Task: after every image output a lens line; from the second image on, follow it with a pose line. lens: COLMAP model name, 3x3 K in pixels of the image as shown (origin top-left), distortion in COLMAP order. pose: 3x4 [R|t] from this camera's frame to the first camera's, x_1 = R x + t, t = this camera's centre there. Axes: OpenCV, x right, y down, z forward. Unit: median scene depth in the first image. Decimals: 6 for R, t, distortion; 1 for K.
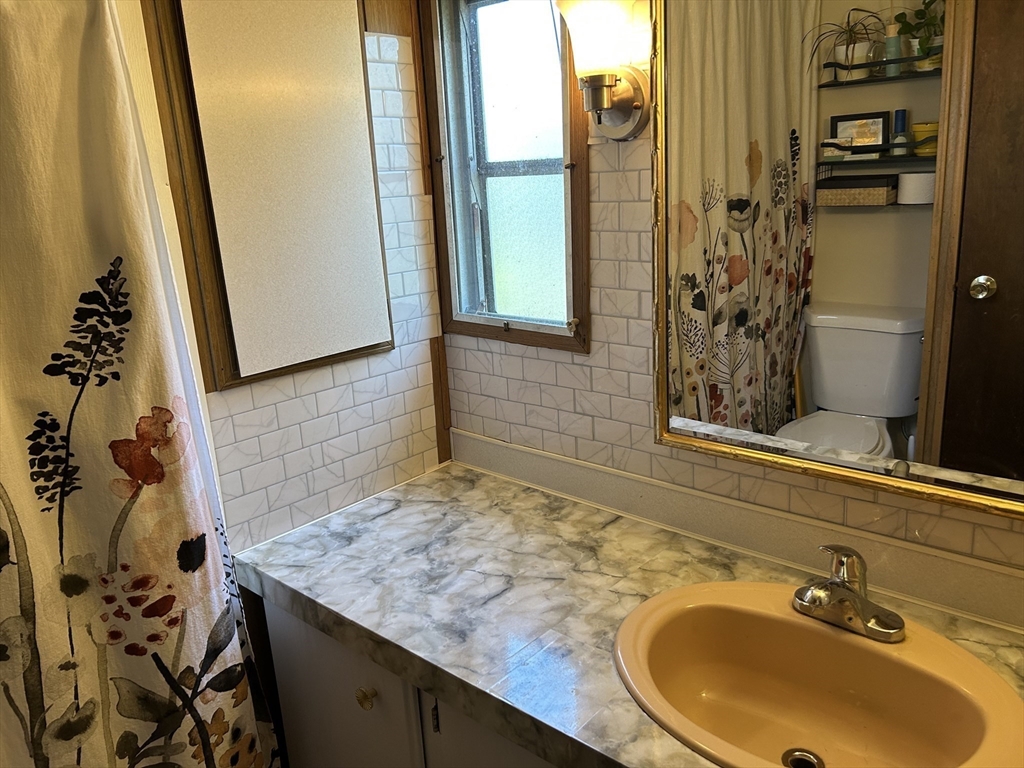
lens RADIAL K [[779.4, 0, 514.3], [0, 779.4, 381.4], [0, 0, 1]] dist [0.043047, -0.007760]
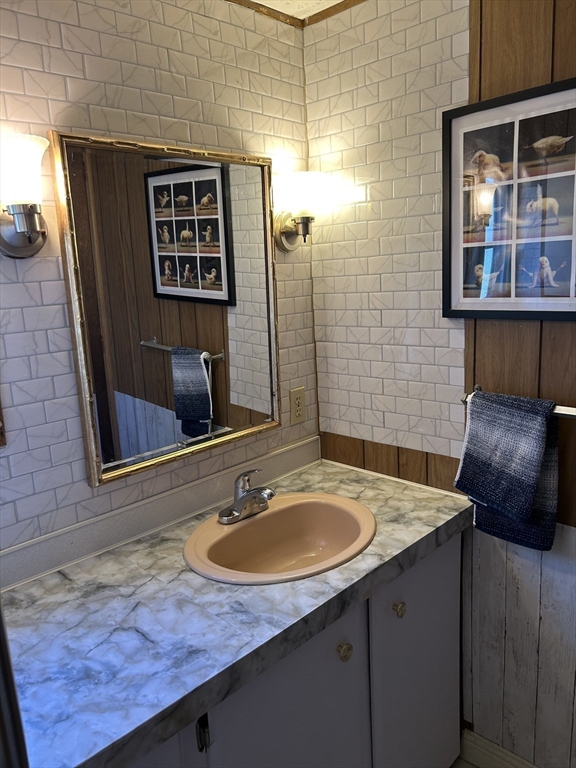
lens RADIAL K [[584.5, 0, 287.6], [0, 584.5, 382.4], [0, 0, 1]] dist [0.043047, -0.007760]
pose [[0.078085, -0.157114, 0.984489, -0.758370], [0.306262, 0.943533, 0.126287, -0.114680], [-0.948739, 0.291650, 0.121794, 0.555900]]
